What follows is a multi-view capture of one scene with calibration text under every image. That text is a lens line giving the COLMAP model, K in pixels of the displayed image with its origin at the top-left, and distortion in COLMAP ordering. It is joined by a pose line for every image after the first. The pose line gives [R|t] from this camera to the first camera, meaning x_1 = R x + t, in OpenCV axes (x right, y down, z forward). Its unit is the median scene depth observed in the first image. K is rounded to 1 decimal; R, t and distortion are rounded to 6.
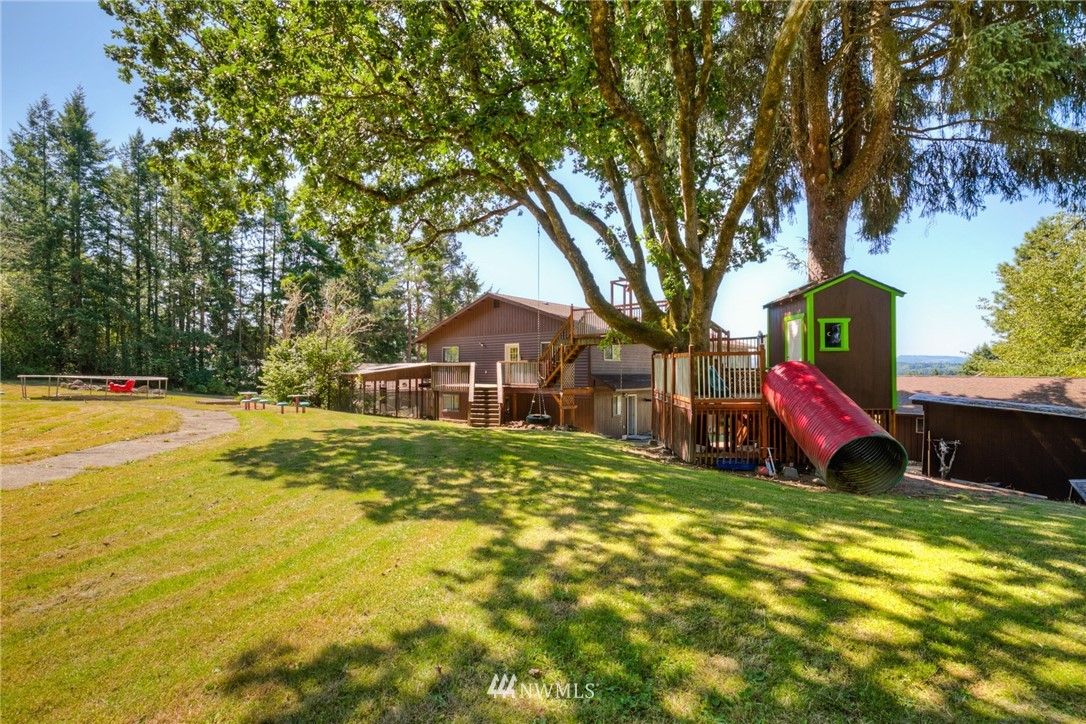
lens RADIAL K [[503.9, 0, 541.2], [0, 503.9, 363.2], [0, 0, 1]] dist [-0.005031, 0.001854]
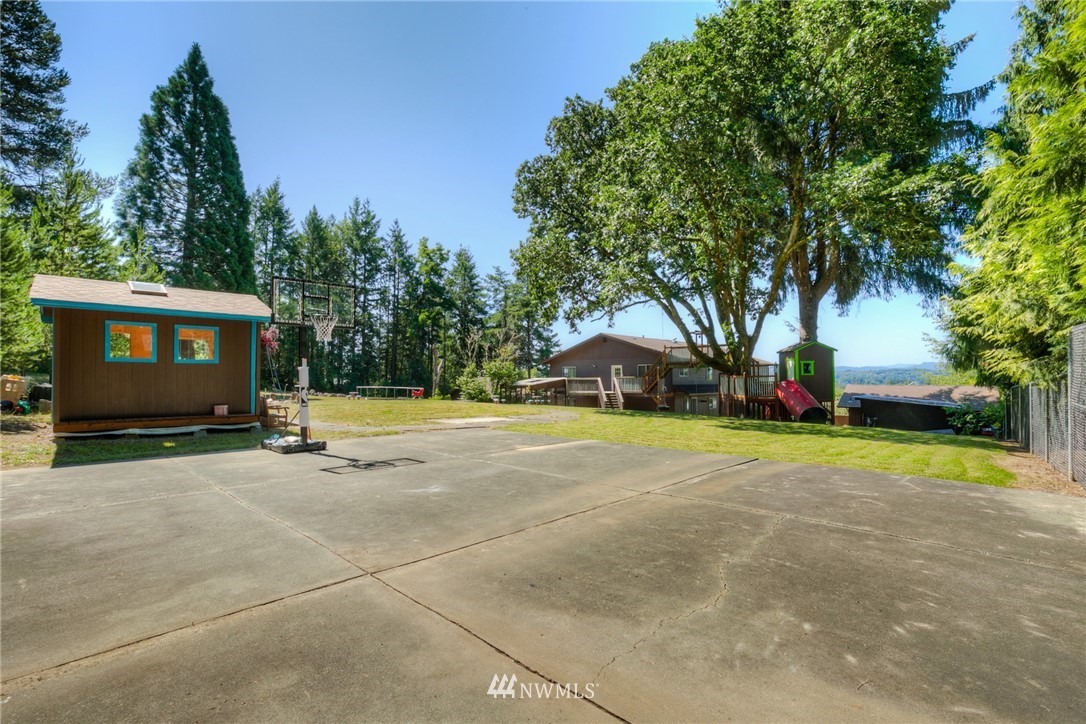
lens RADIAL K [[503.9, 0, 538.6], [0, 503.9, 362.7], [0, 0, 1]] dist [-0.005031, 0.001854]
pose [[0.999403, -0.005450, -0.034119, -0.402397], [0.004790, 0.999800, -0.019402, -0.029062], [0.034218, 0.019227, 0.999229, -0.948000]]
